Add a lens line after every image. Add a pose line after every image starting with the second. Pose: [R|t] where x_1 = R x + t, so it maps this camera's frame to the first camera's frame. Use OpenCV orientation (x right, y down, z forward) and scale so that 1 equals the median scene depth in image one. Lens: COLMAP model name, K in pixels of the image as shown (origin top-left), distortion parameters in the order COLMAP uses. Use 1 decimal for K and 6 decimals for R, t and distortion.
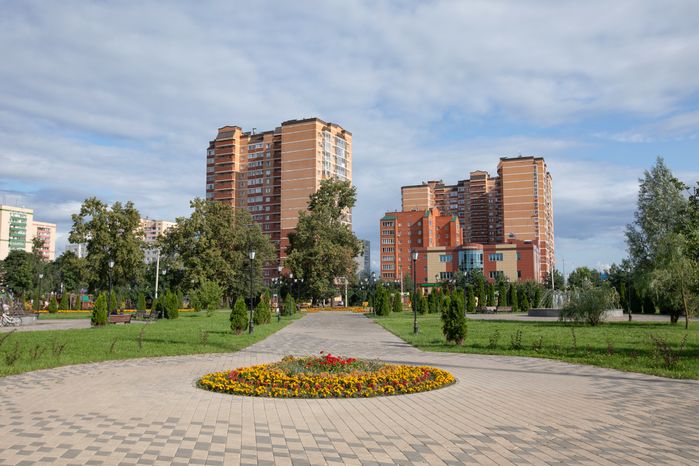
lens RADIAL K [[635.8, 0, 349.5], [0, 635.8, 233.0], [0, 0, 1]] dist [-0.005742, -0.001052]
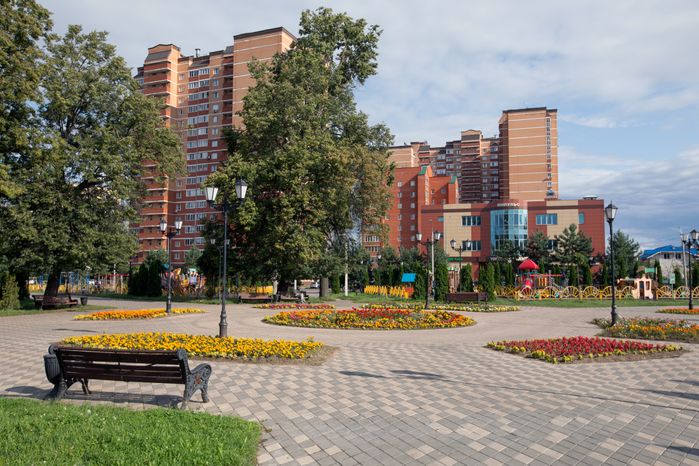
lens RADIAL K [[576.9, 0, 349.5], [0, 576.9, 233.0], [0, 0, 1]] dist [0.007505, 0.003059]
pose [[0.997126, 0.012079, 0.074796, -0.020937], [-0.013907, 0.999616, 0.023975, 0.031773], [-0.074478, -0.024947, 0.996911, 0.311414]]
